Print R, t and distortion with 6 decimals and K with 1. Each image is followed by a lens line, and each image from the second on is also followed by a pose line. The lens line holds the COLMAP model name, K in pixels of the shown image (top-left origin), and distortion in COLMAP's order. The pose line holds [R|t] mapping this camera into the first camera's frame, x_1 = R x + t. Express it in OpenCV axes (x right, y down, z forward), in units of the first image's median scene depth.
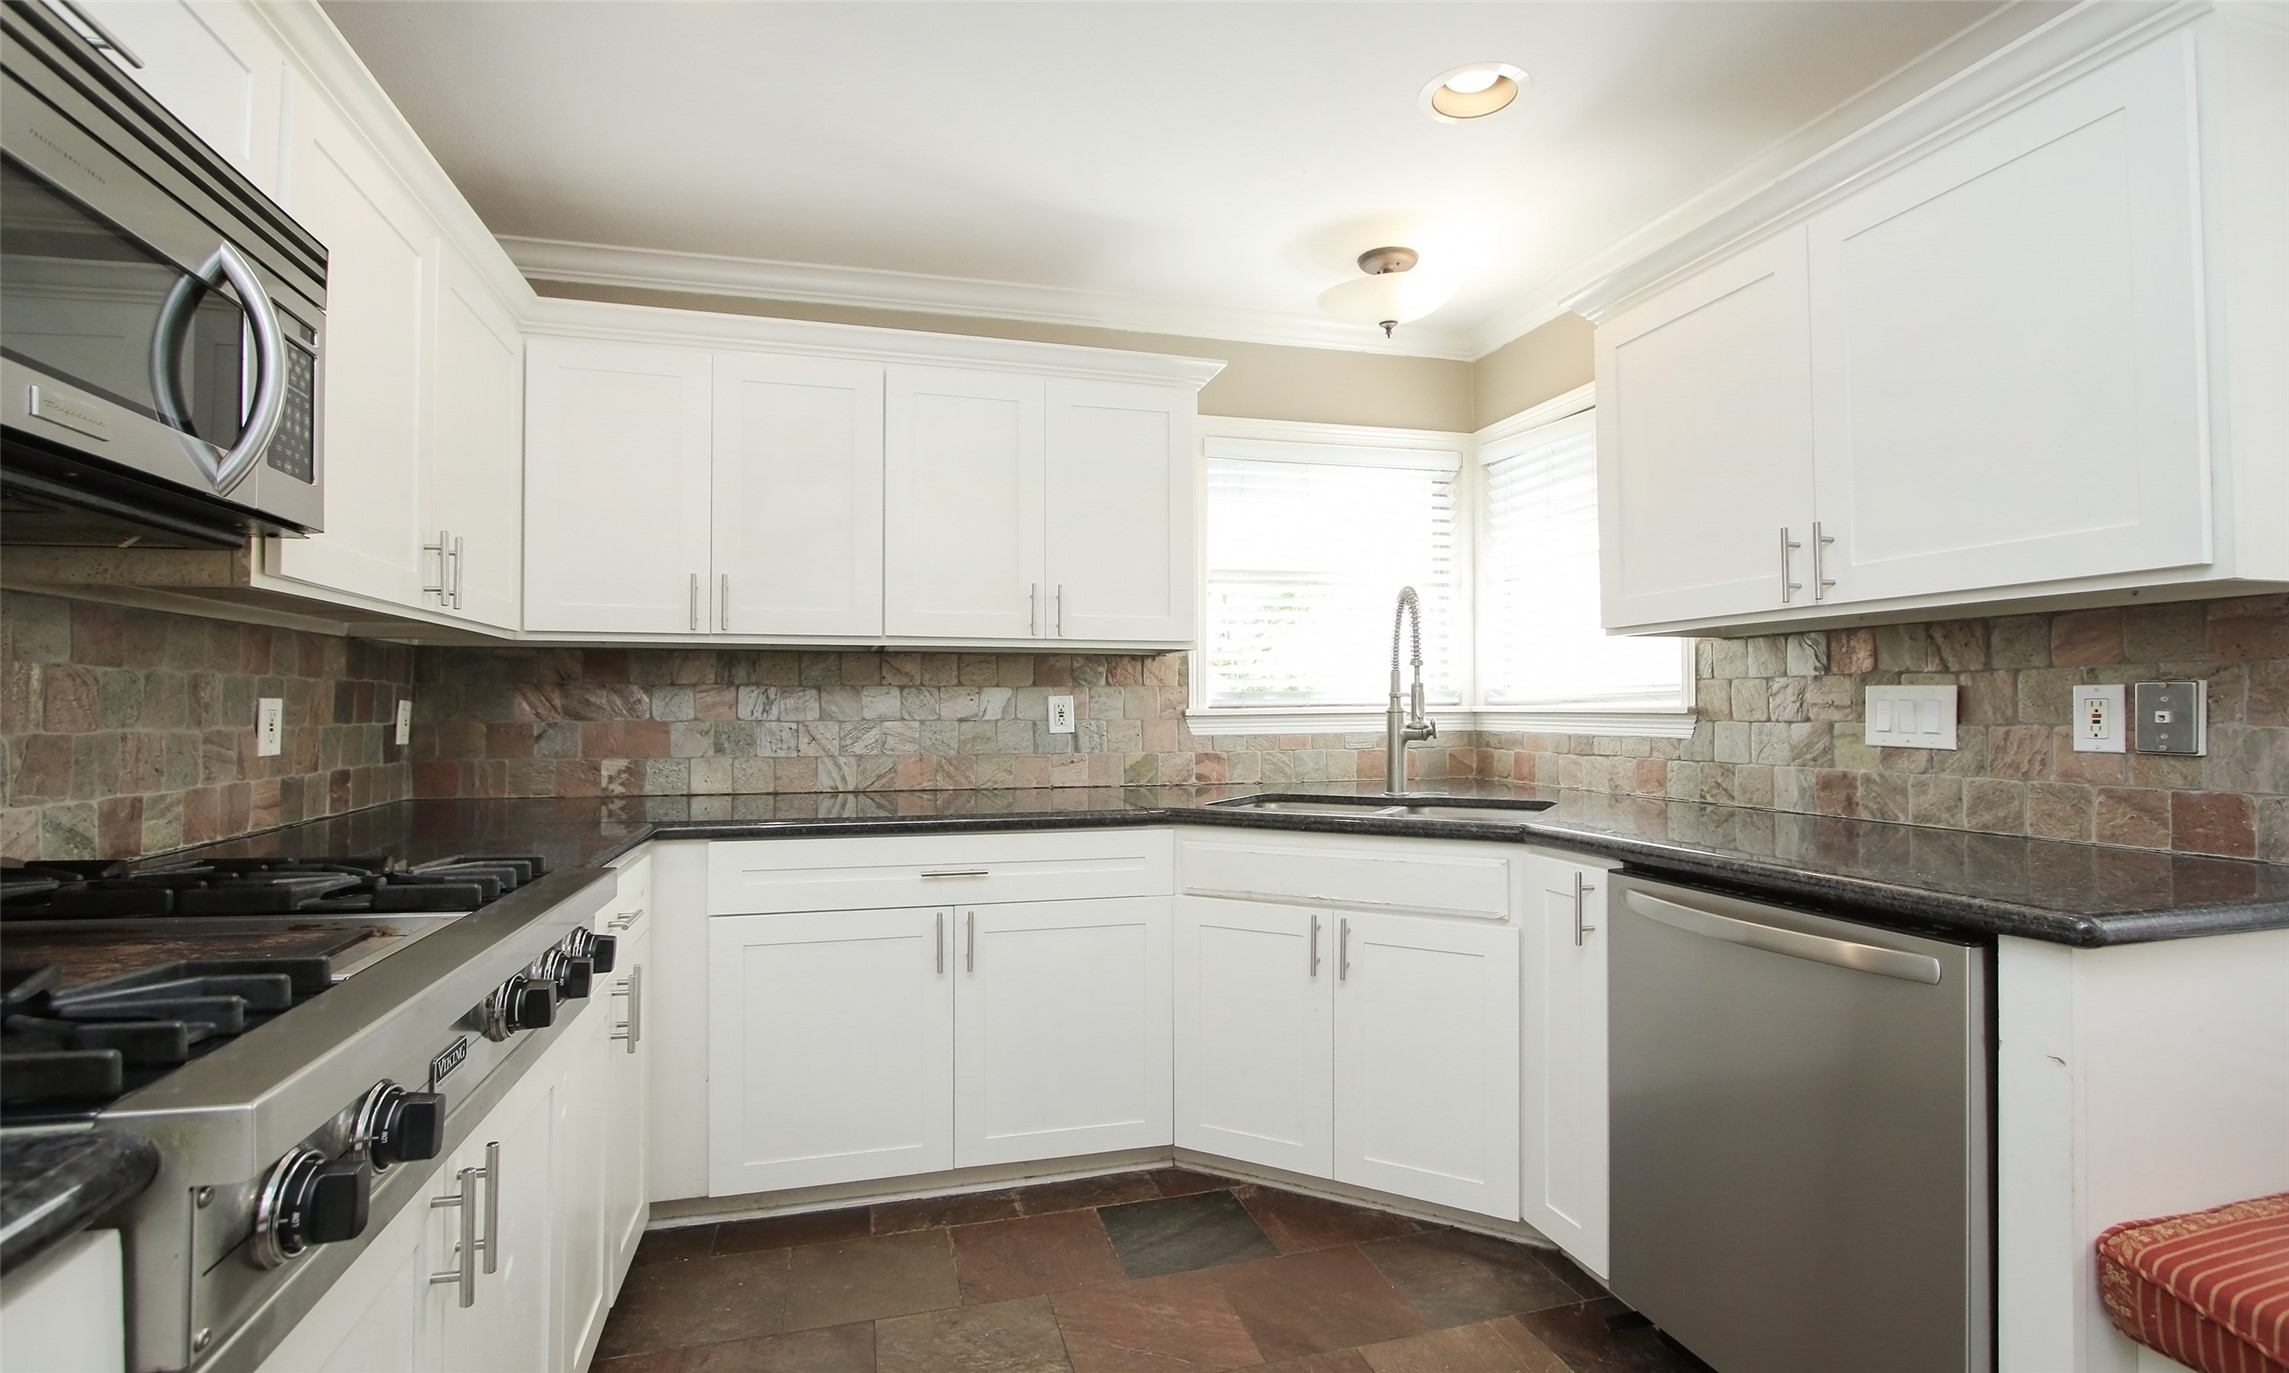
lens RADIAL K [[1084.7, 0, 1151.1], [0, 1084.7, 696.5], [0, 0, 1]] dist [-0.018385, 0.000724]
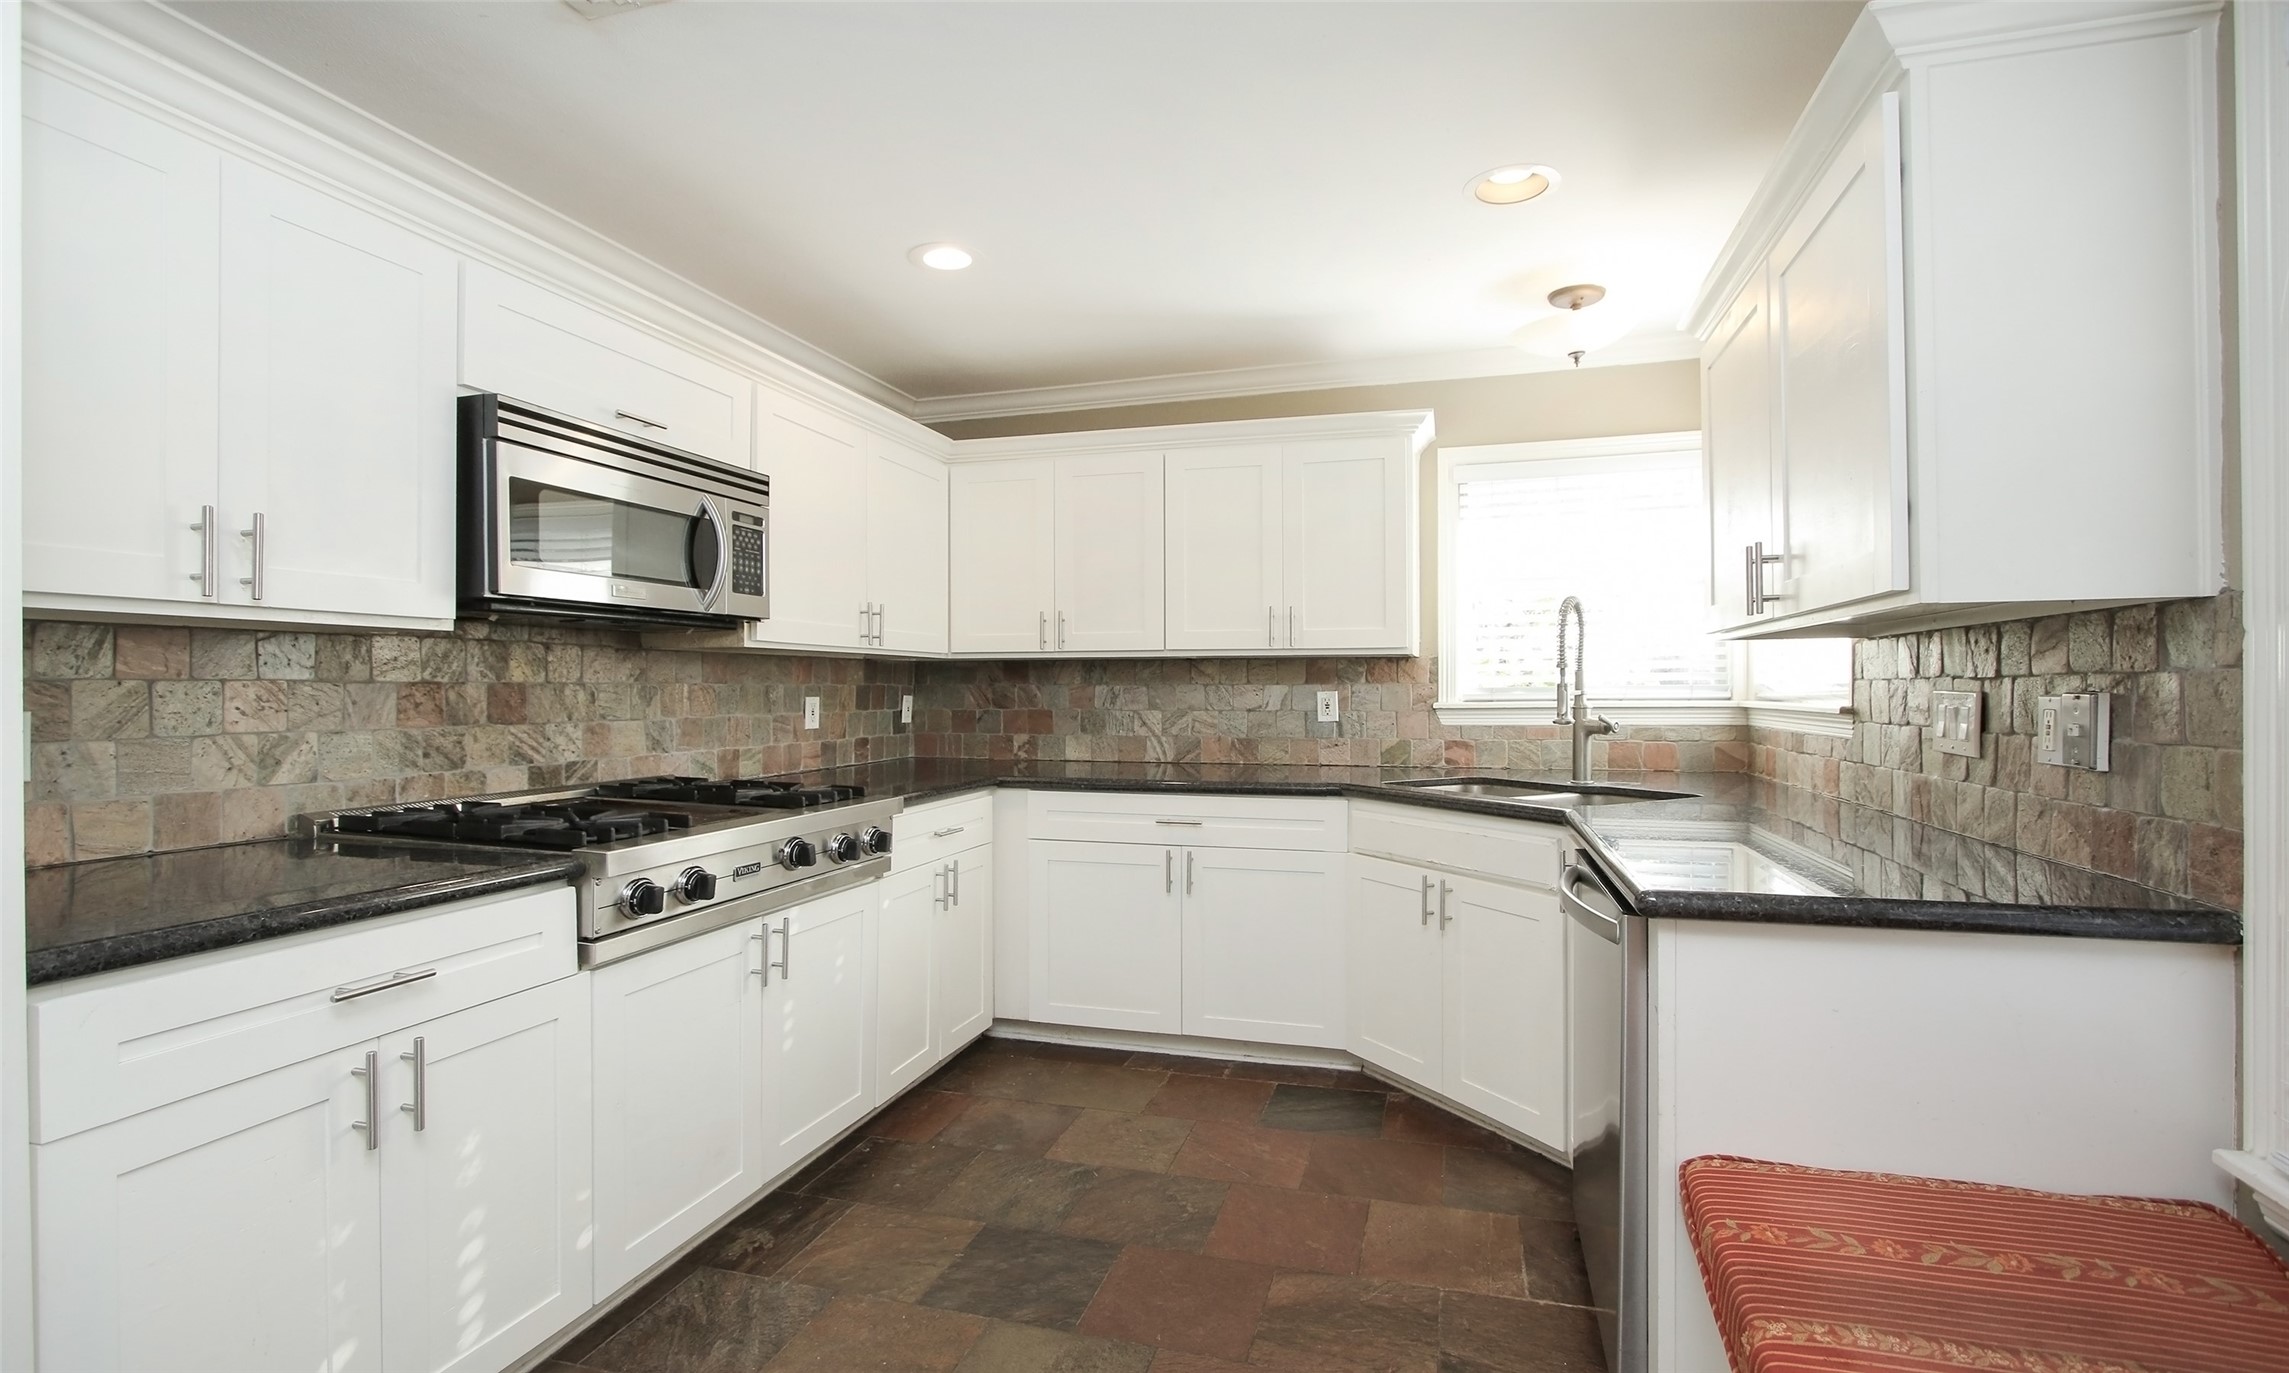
lens RADIAL K [[1056.2, 0, 1150.0], [0, 1056.2, 694.4], [0, 0, 1]] dist [-0.015226, 0.000922]
pose [[0.846893, 0.002814, -0.531755, 0.453283], [0.005997, 0.999872, 0.014842, -0.019193], [0.531729, -0.015758, 0.846768, -0.149318]]
